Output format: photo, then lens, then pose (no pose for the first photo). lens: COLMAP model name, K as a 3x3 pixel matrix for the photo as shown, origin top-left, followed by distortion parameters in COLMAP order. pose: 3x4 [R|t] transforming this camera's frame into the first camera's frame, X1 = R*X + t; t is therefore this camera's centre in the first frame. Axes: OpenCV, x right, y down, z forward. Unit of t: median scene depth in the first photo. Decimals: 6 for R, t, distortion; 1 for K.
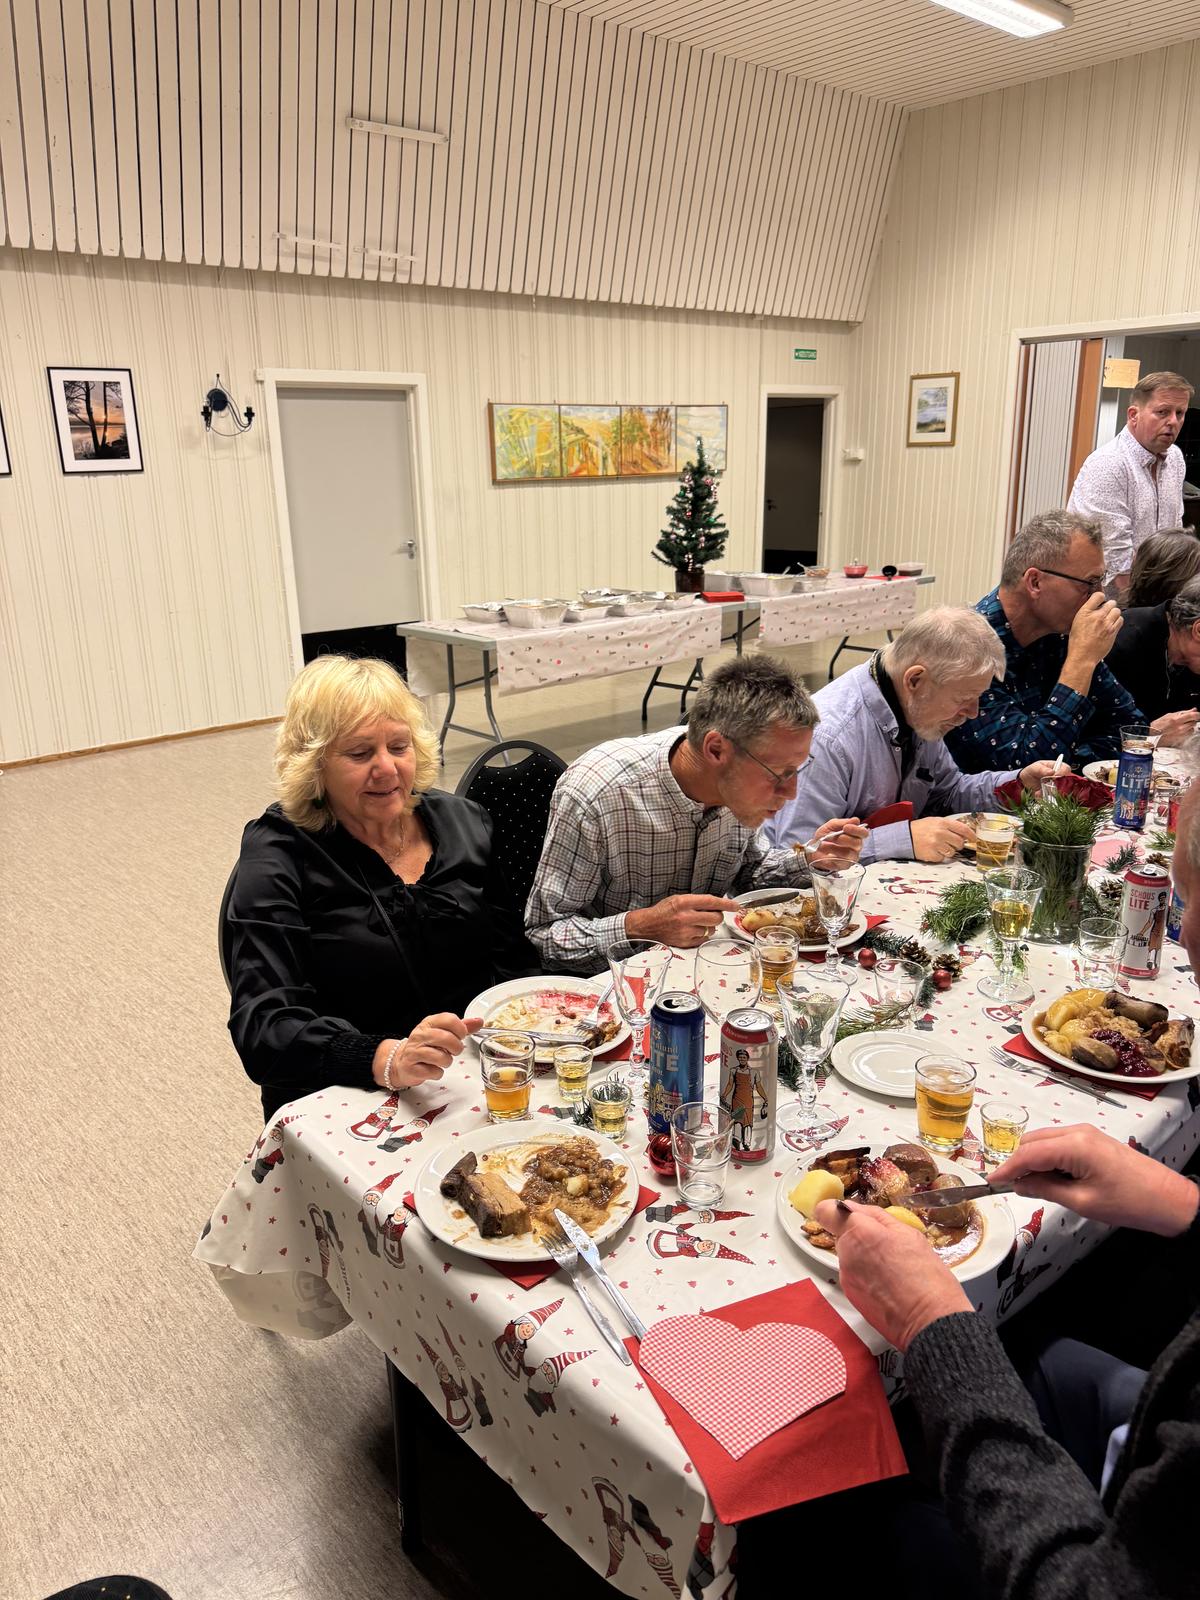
lens RADIAL K [[1130.1, 0, 603.0], [0, 1130.1, 811.2], [0, 0, 1]] dist [0.103043, -0.168010]
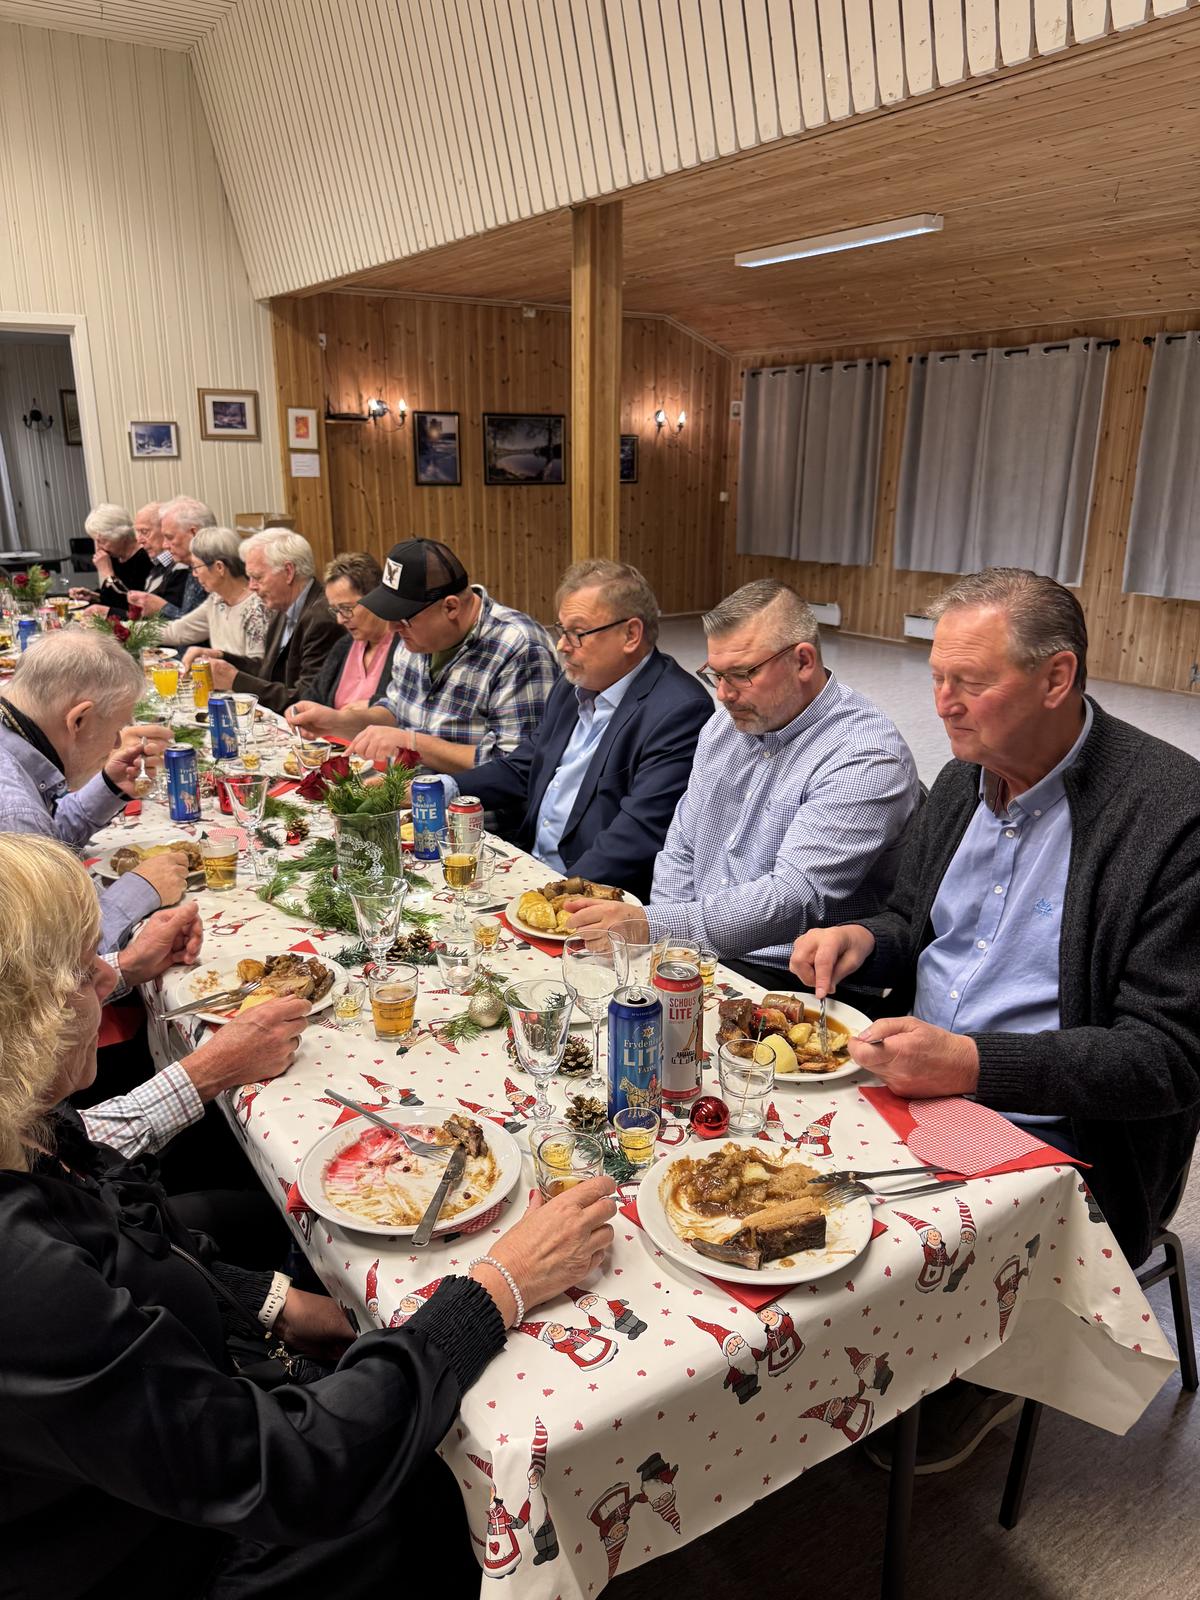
lens RADIAL K [[1139.2, 0, 606.5], [0, 1139.2, 810.8], [0, 0, 1]] dist [0.069549, -0.133227]
pose [[0.140327, -0.276641, 0.950672, -0.156337], [0.289241, 0.929742, 0.227856, -0.040952], [-0.946915, 0.242999, 0.210484, 0.142926]]
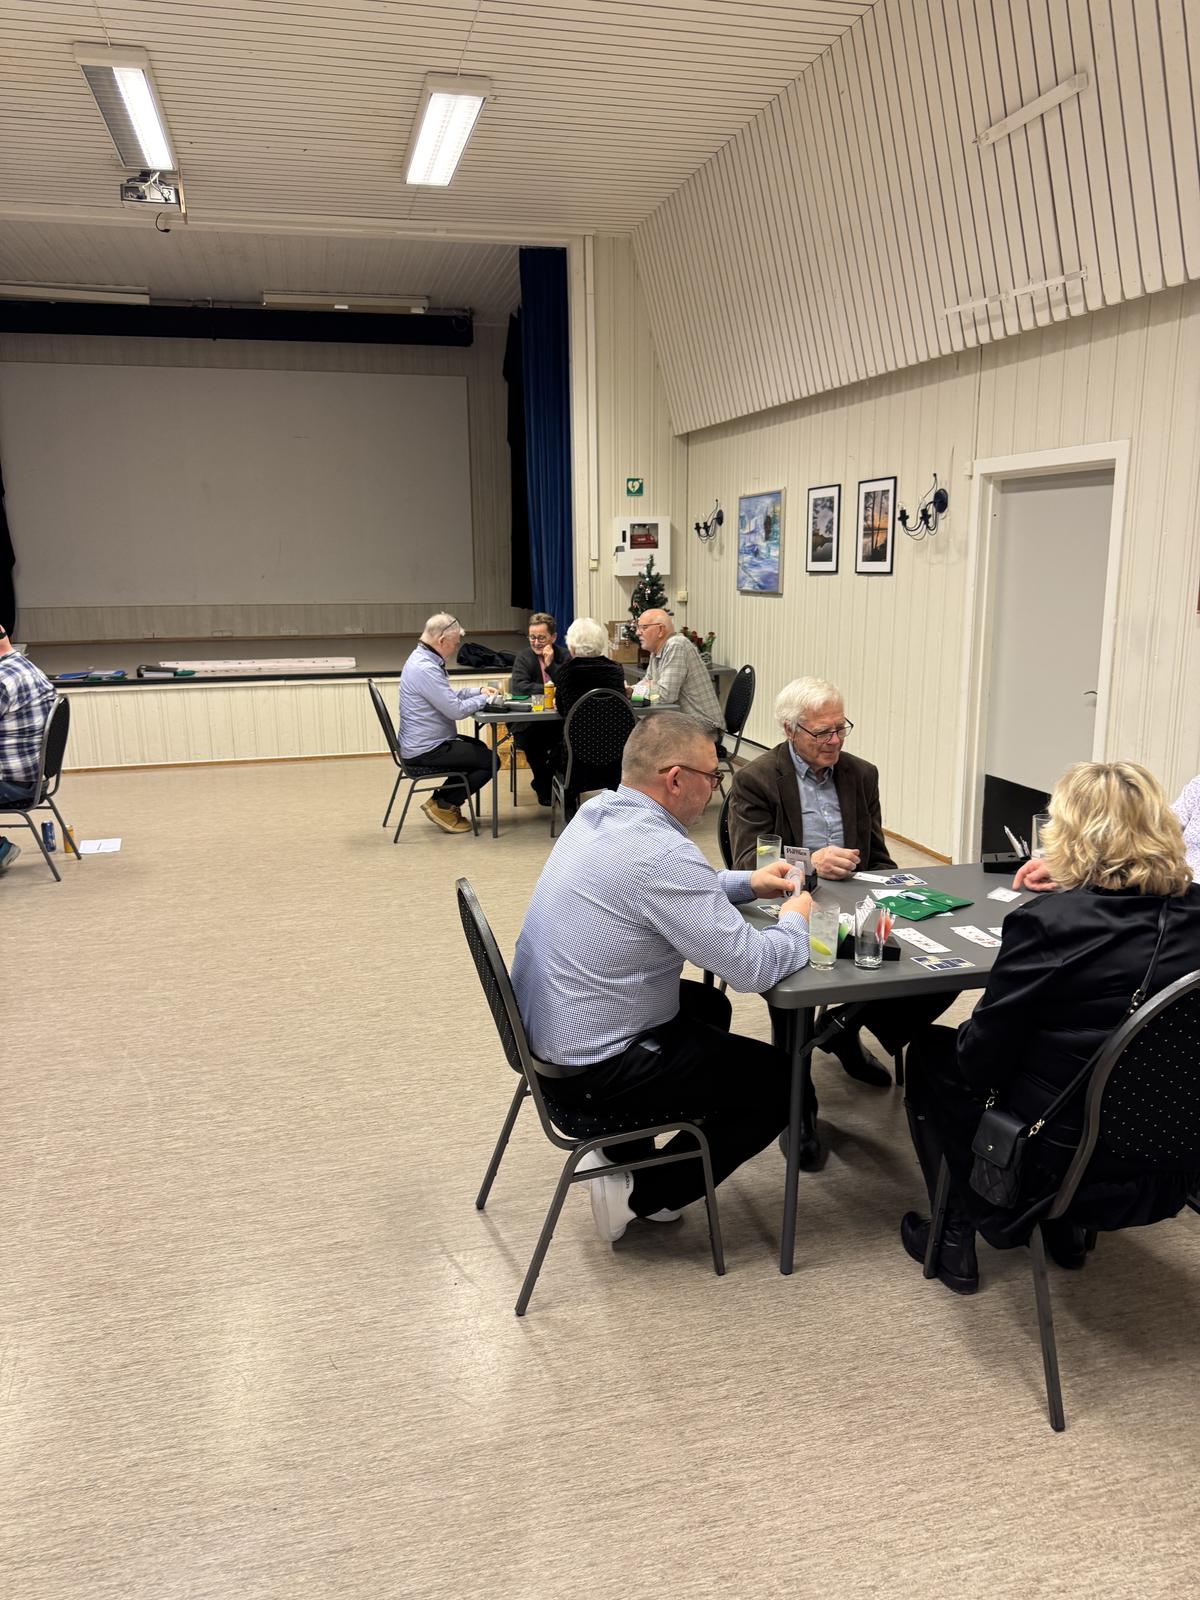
lens RADIAL K [[1127.7, 0, 594.4], [0, 1127.7, 809.7], [0, 0, 1]] dist [0.086809, -0.138315]
pose [[-0.457649, 0.222380, -0.860874, 0.524011], [-0.245897, 0.898799, 0.362898, -0.331226], [0.854454, 0.377766, -0.356652, 0.981442]]
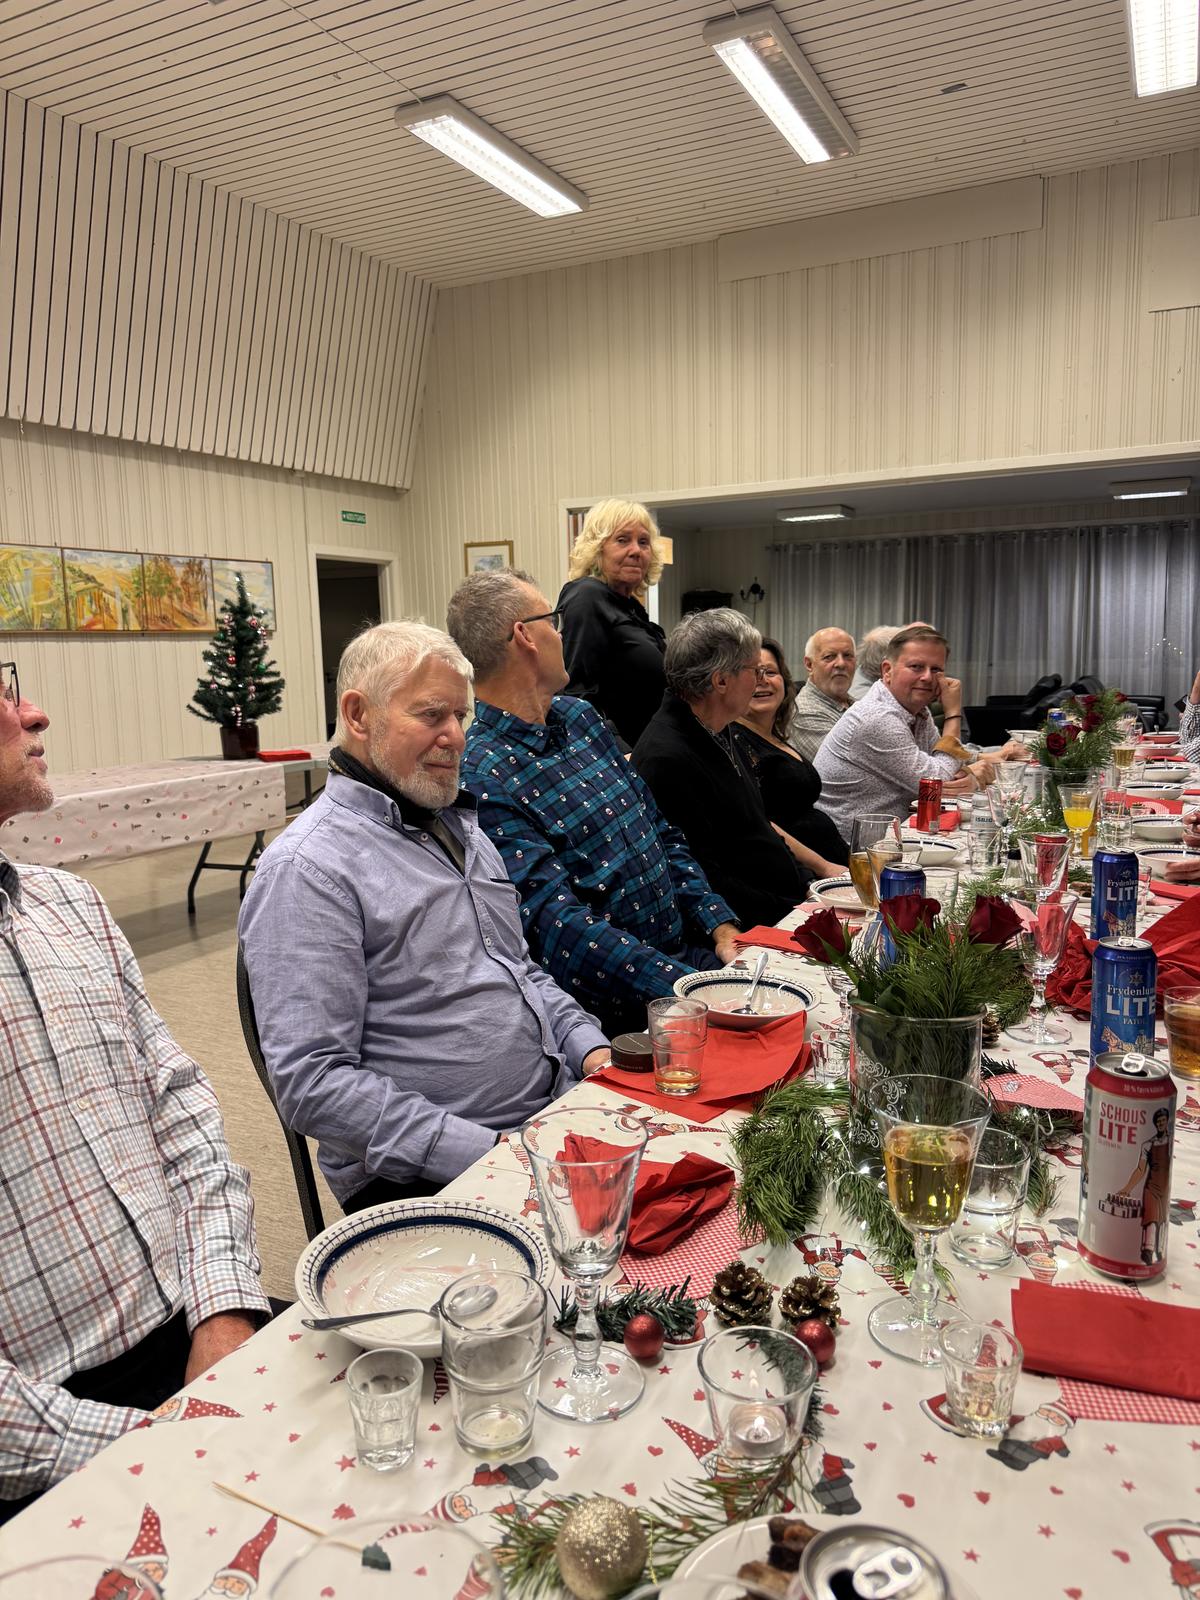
lens RADIAL K [[1134.1, 0, 605.4], [0, 1134.1, 796.5], [0, 0, 1]] dist [0.033386, -0.047930]
pose [[0.927297, -0.050197, 0.370947, 0.012408], [0.115638, 0.980912, -0.156332, -0.002488], [-0.356018, 0.187862, 0.915401, 0.136346]]
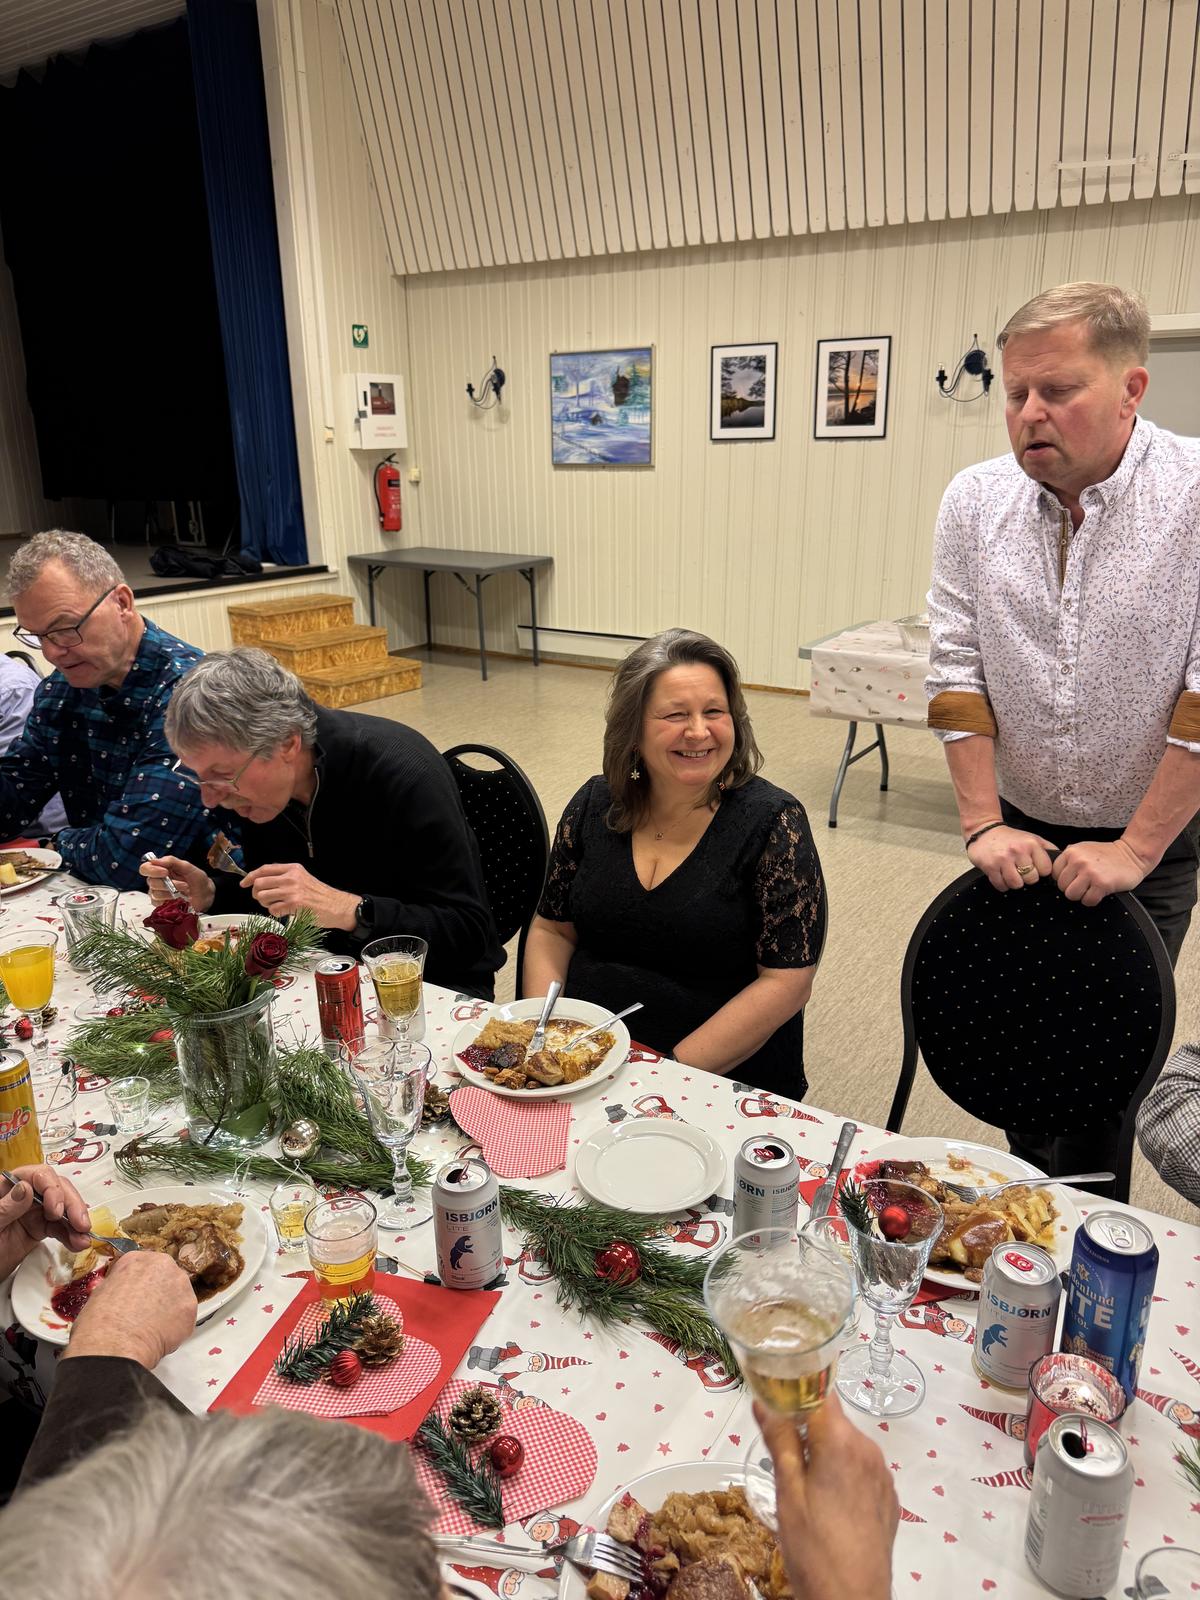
lens RADIAL K [[1139.1, 0, 602.8], [0, 1139.1, 800.3], [0, 0, 1]] dist [0.032786, -0.052701]
pose [[0.250037, 0.316909, -0.914904, 0.454619], [-0.284661, 0.927219, 0.243379, -0.140311], [0.925445, 0.199584, 0.322051, 0.409462]]
